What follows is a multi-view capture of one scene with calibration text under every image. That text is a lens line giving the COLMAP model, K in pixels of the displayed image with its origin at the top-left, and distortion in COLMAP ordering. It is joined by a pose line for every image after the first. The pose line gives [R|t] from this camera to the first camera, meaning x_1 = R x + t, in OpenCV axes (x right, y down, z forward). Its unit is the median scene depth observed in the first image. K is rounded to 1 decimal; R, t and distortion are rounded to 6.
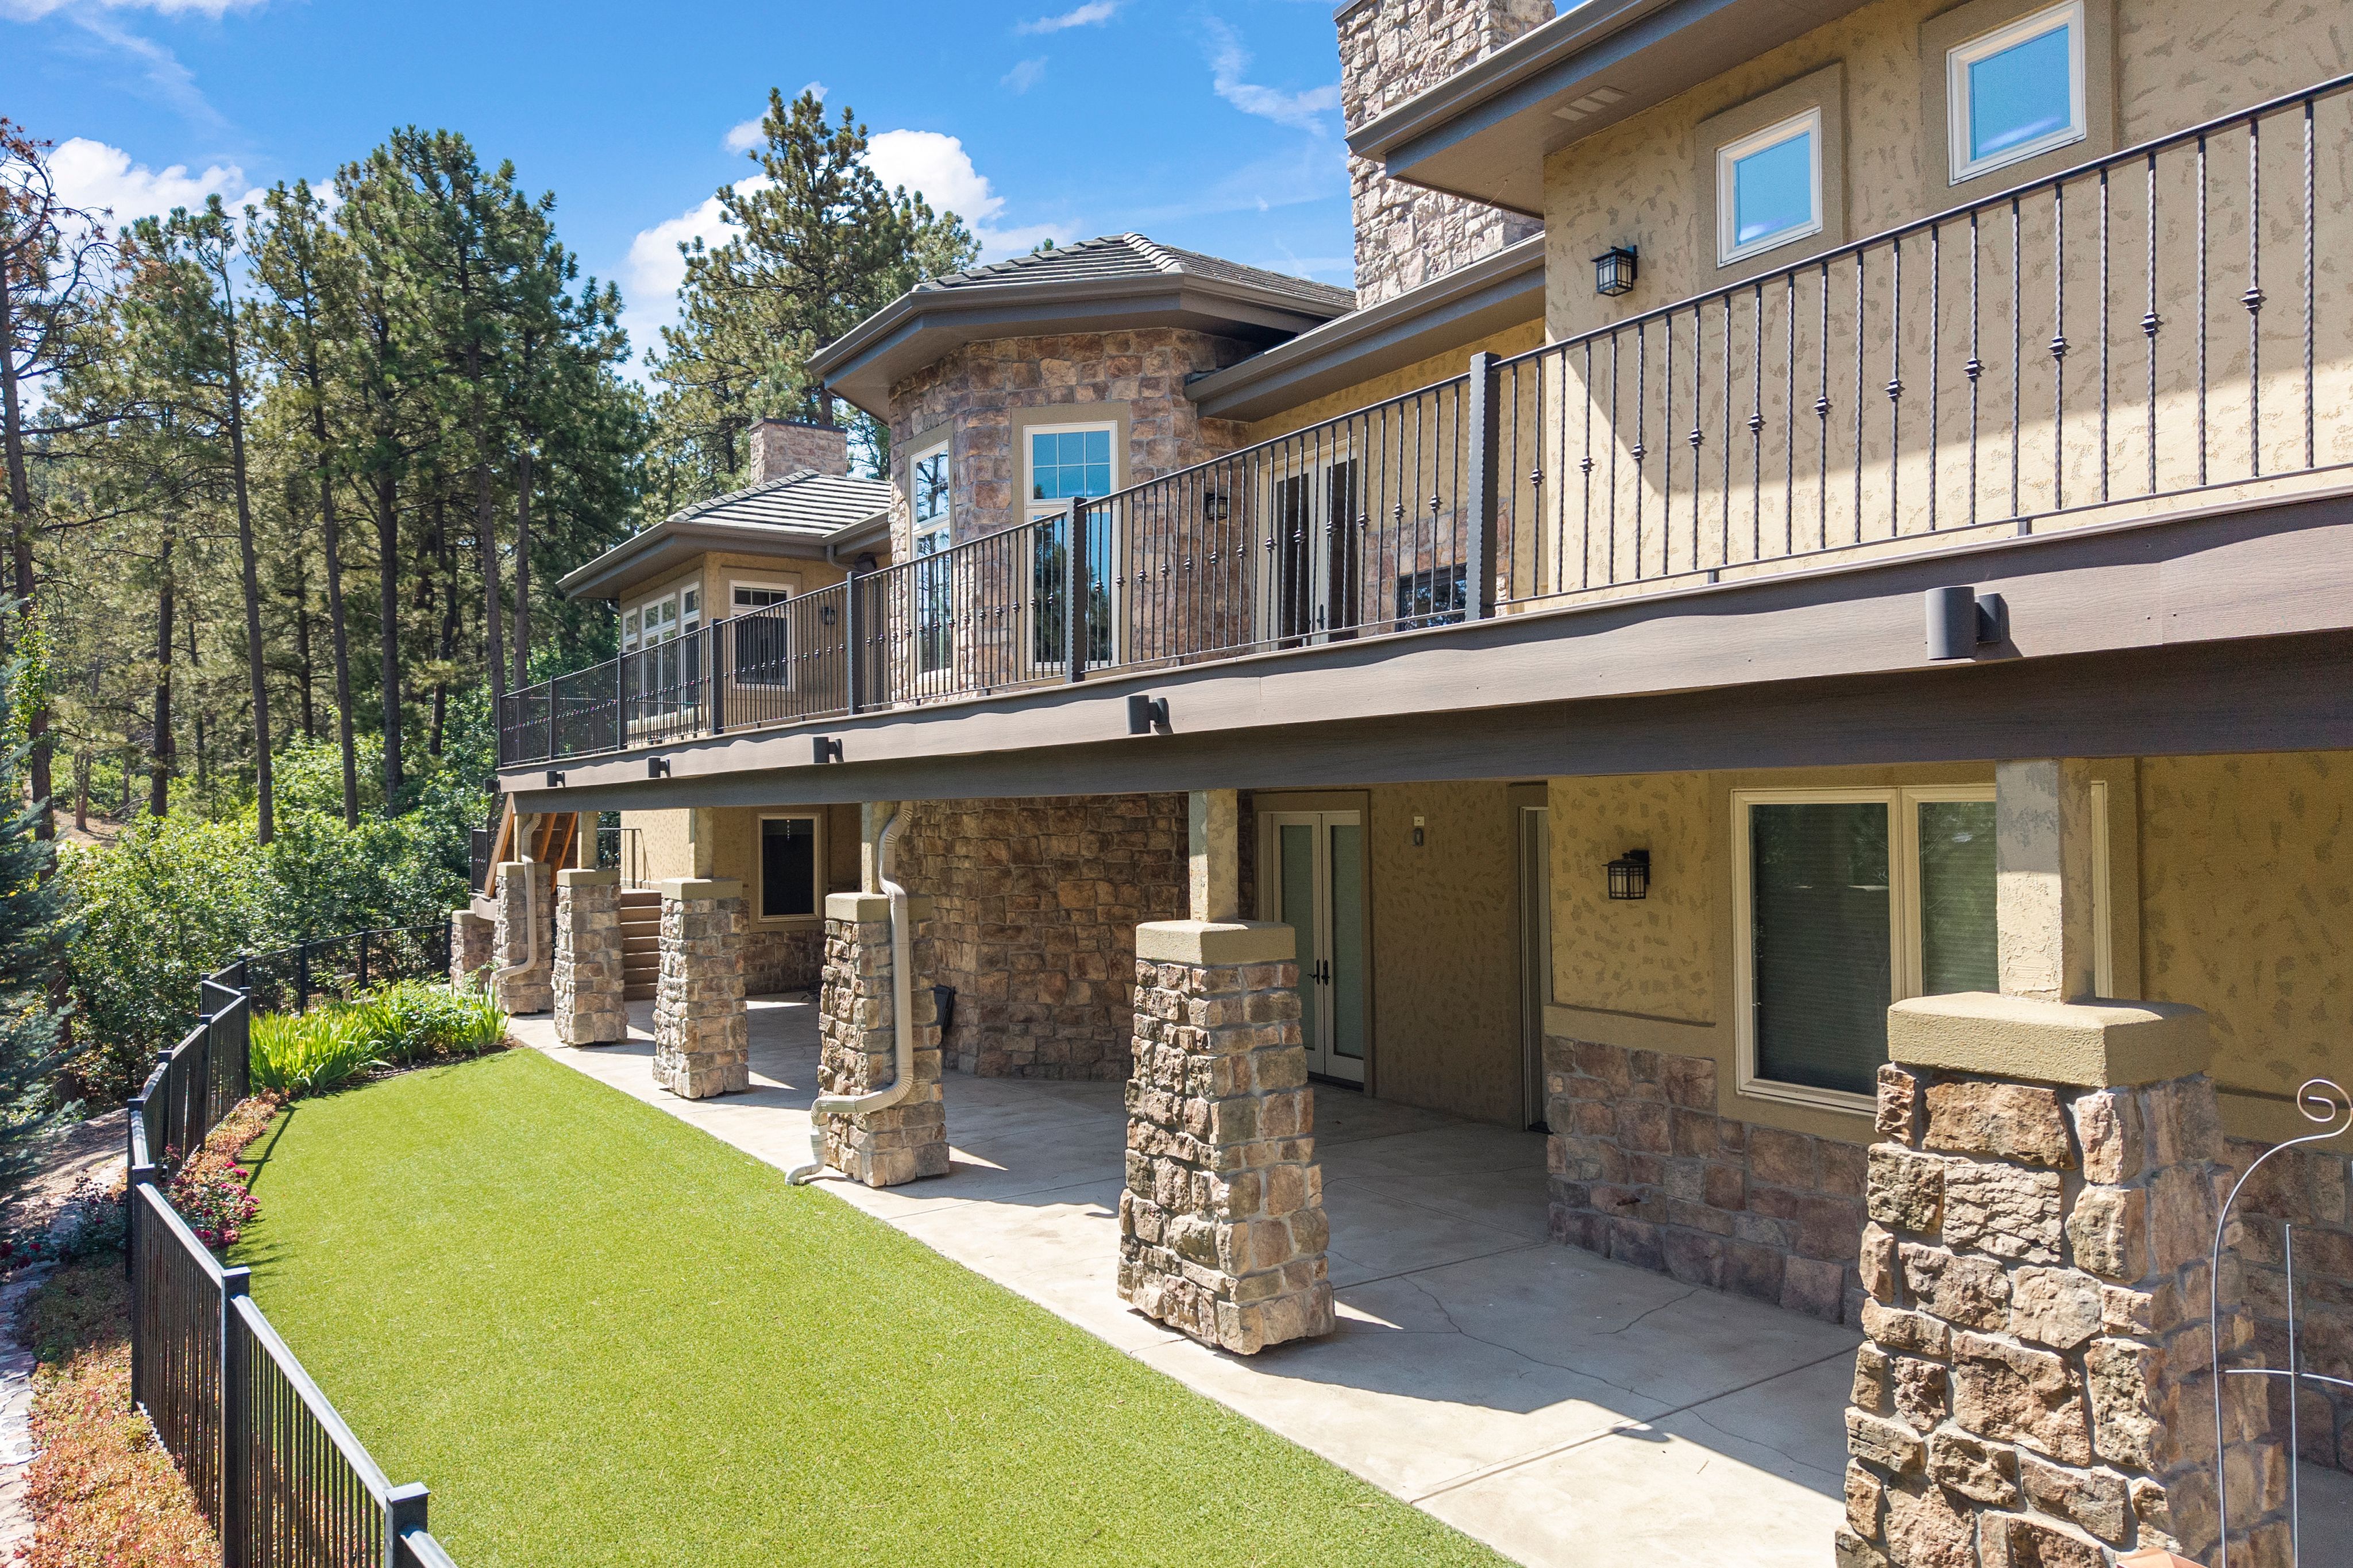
lens RADIAL K [[1595.1, 0, 1176.5], [0, 1595.1, 784.0], [0, 0, 1]] dist [0.064369, -0.002383]
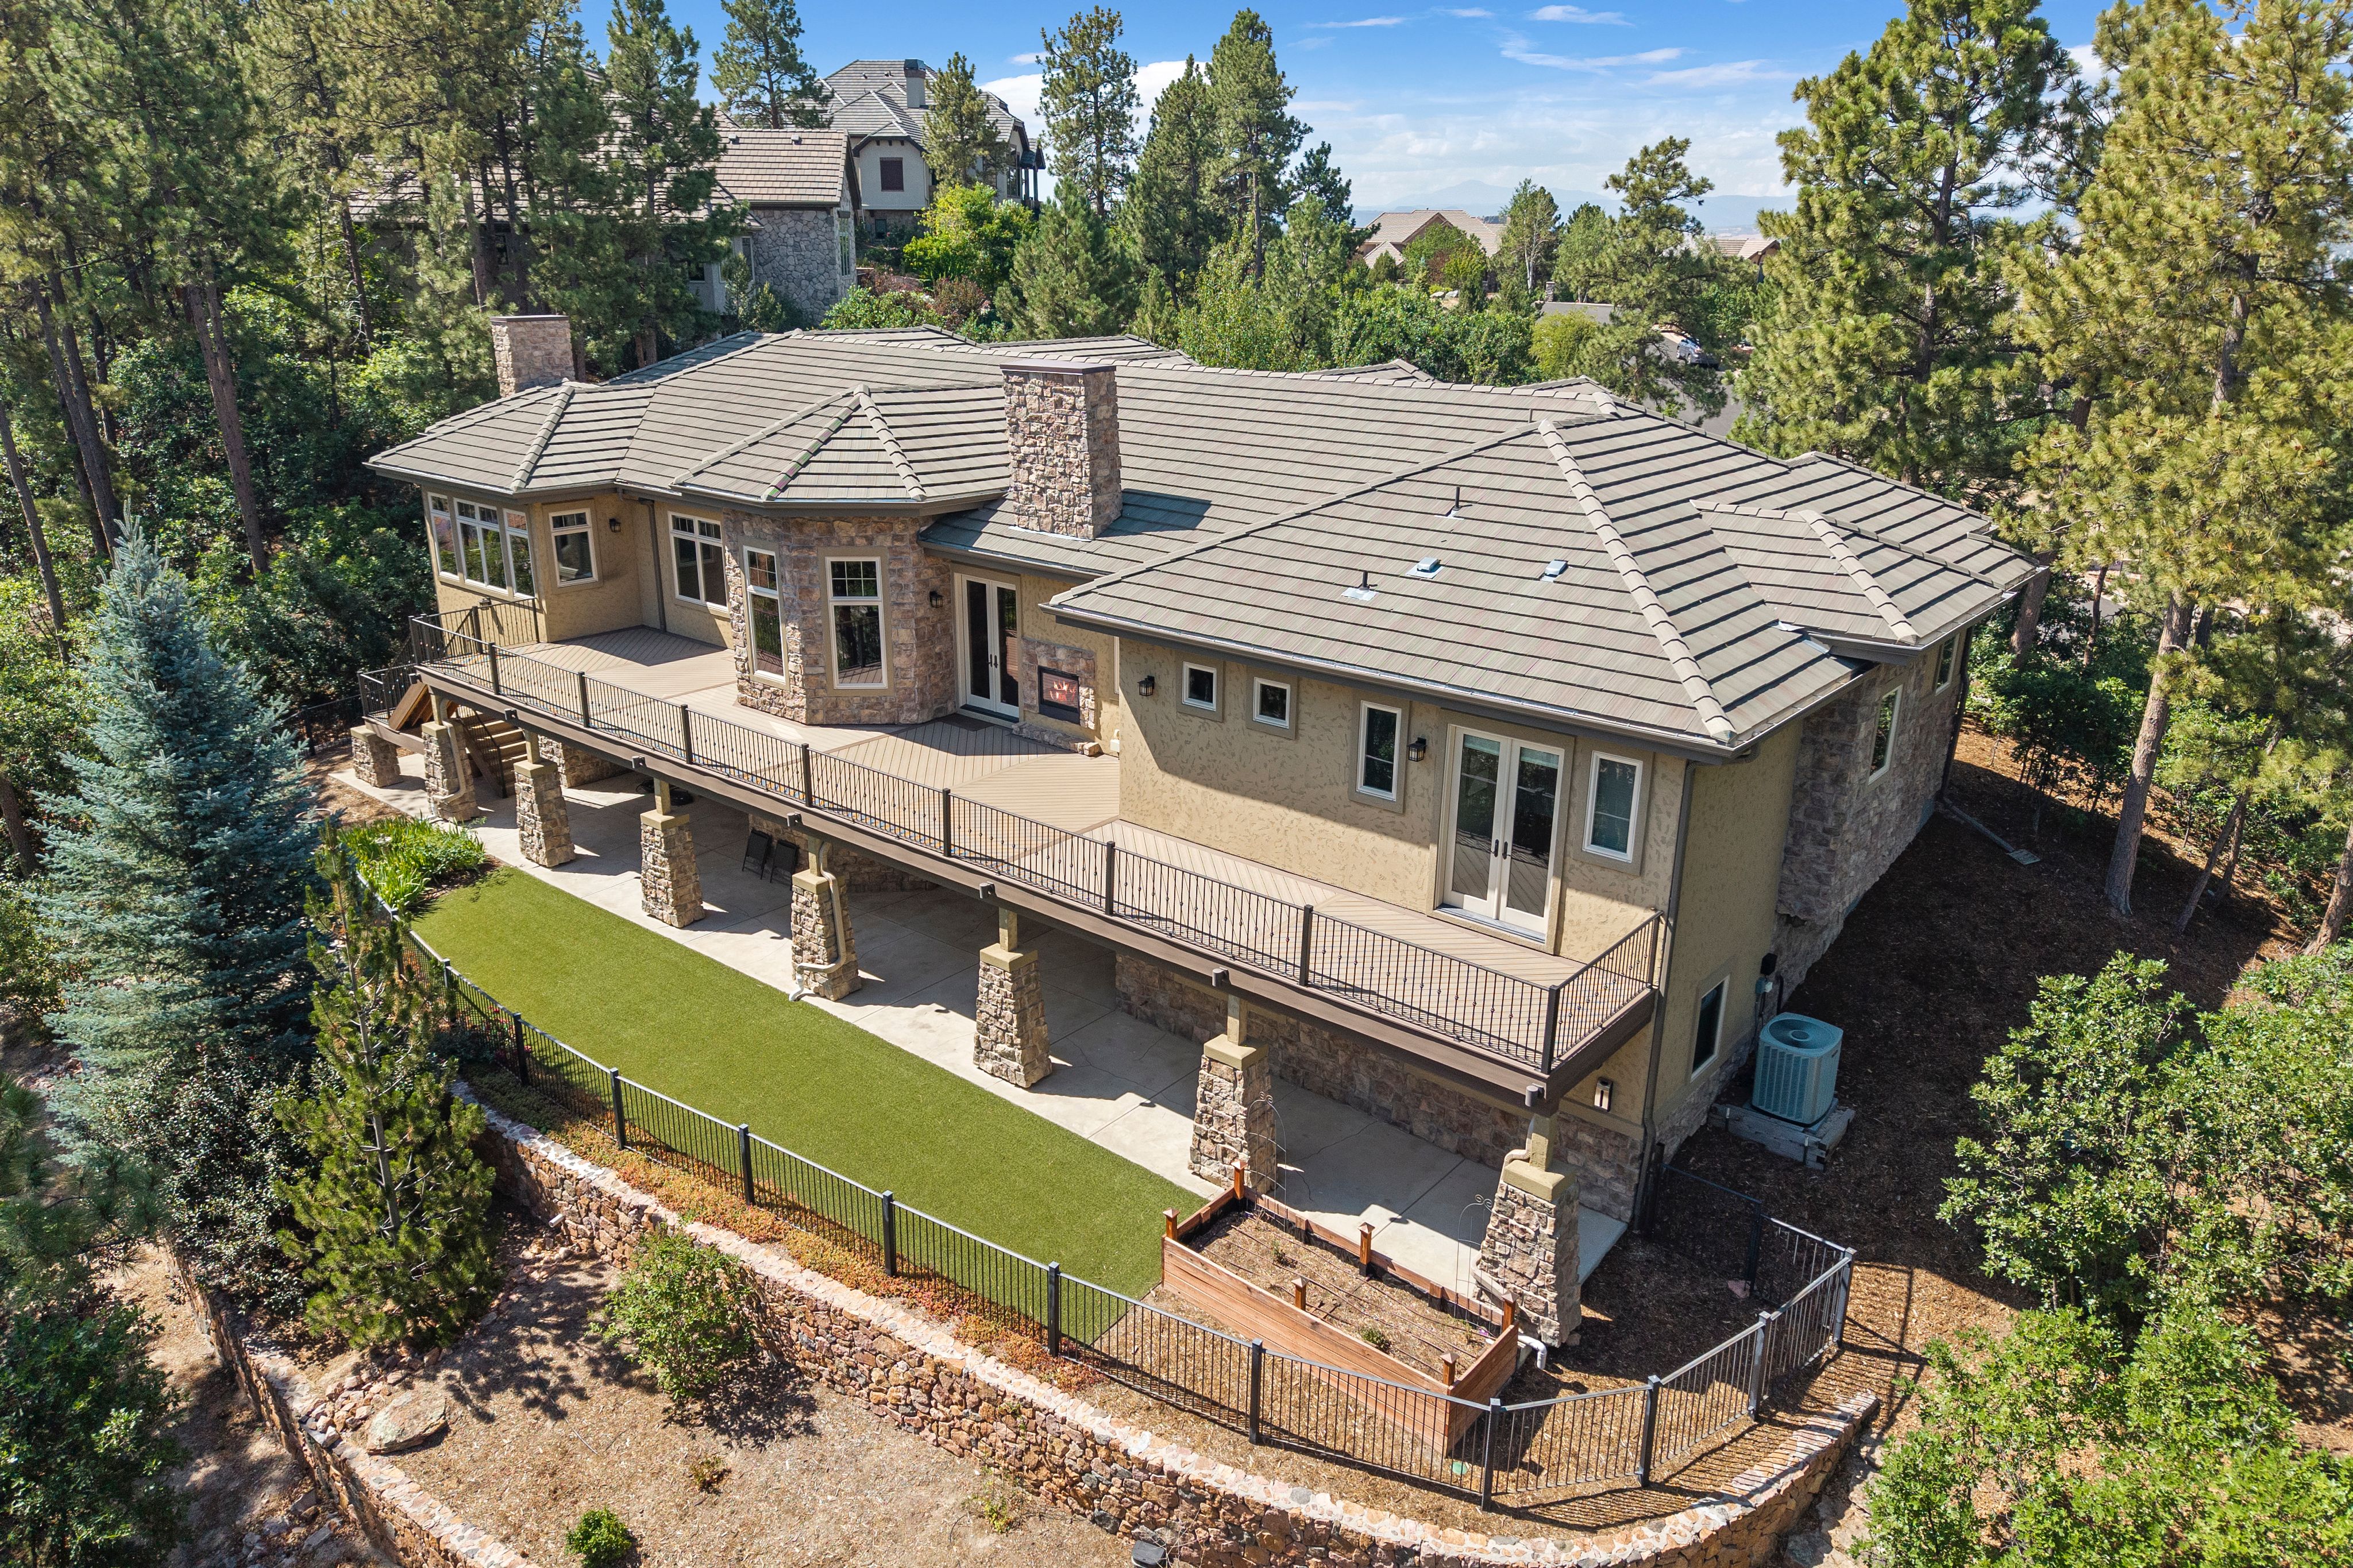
lens RADIAL K [[1575.7, 0, 1176.5], [0, 1575.7, 784.0], [0, 0, 1]] dist [0.021608, -0.002219]
pose [[0.955302, -0.075777, 0.285754, -0.465595], [-0.028643, 0.938320, 0.344581, -1.152708], [-0.294240, -0.337364, 0.894209, -1.484465]]
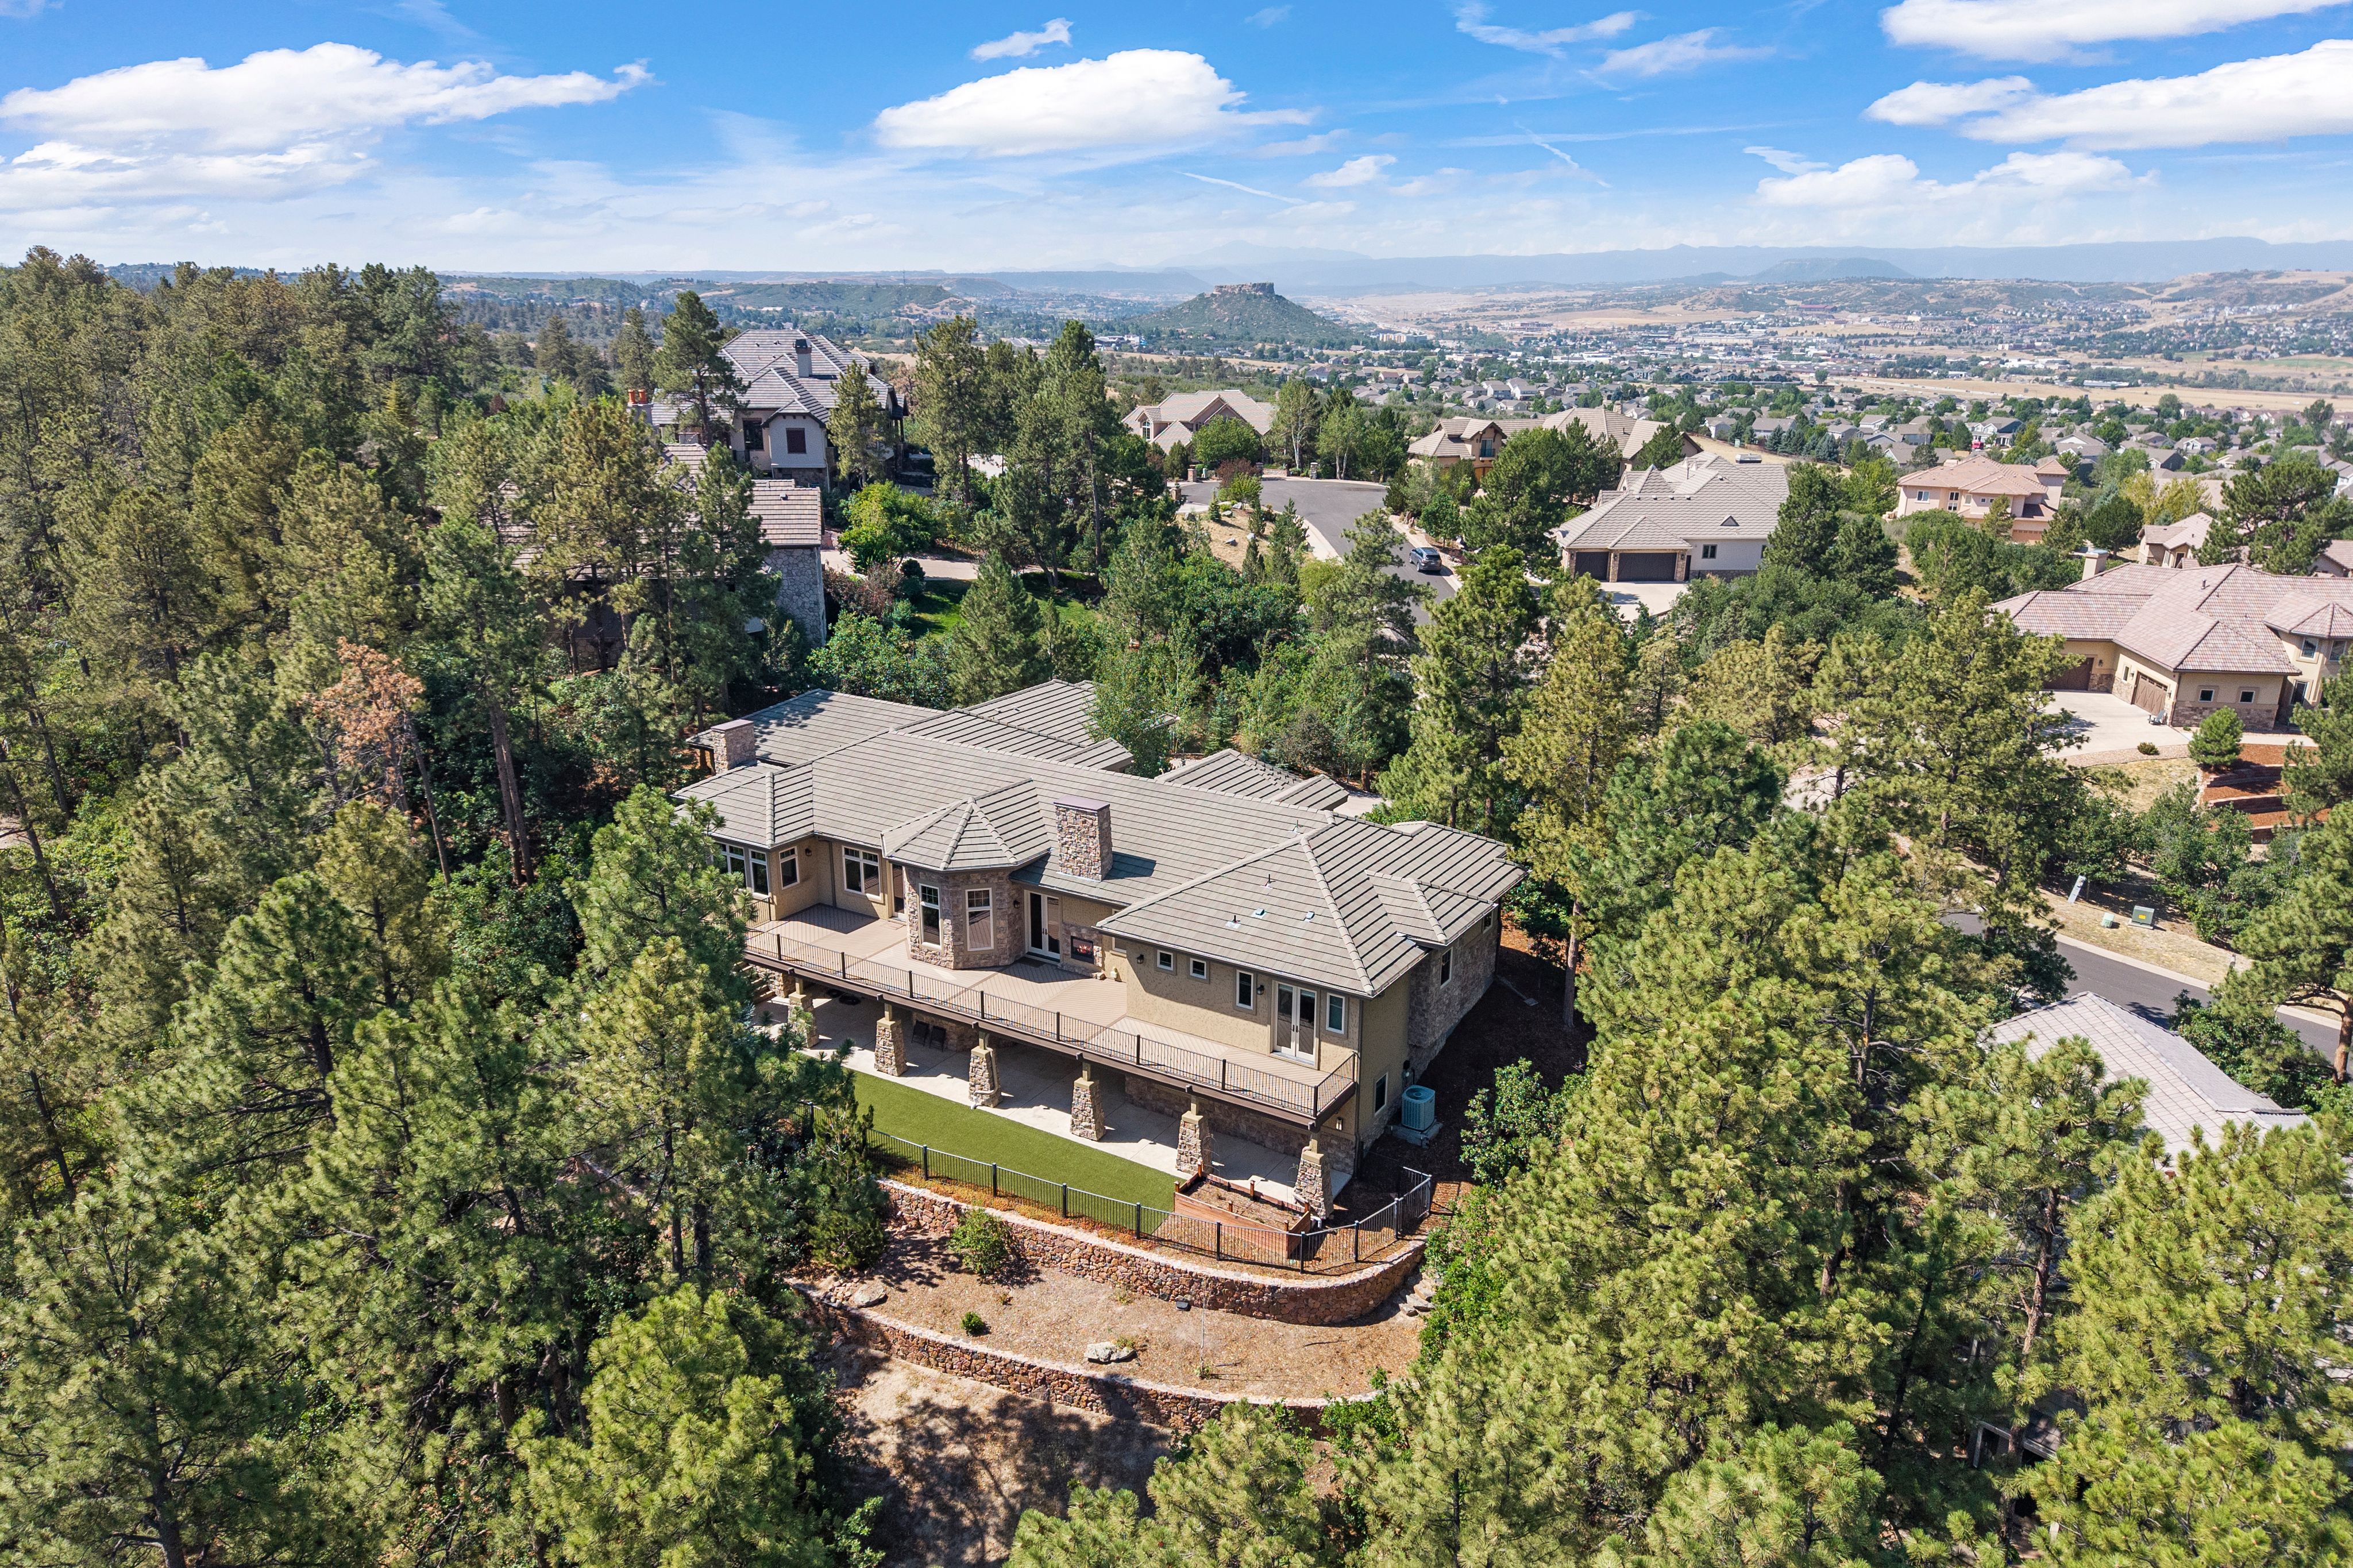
lens RADIAL K [[1595.1, 0, 1176.5], [0, 1595.1, 784.0], [0, 0, 1]] dist [0.064369, -0.002383]
pose [[0.906299, -0.107645, 0.408699, -2.159270], [-0.024584, 0.951956, 0.305248, -3.030626], [-0.421921, -0.286693, 0.860110, -4.373942]]
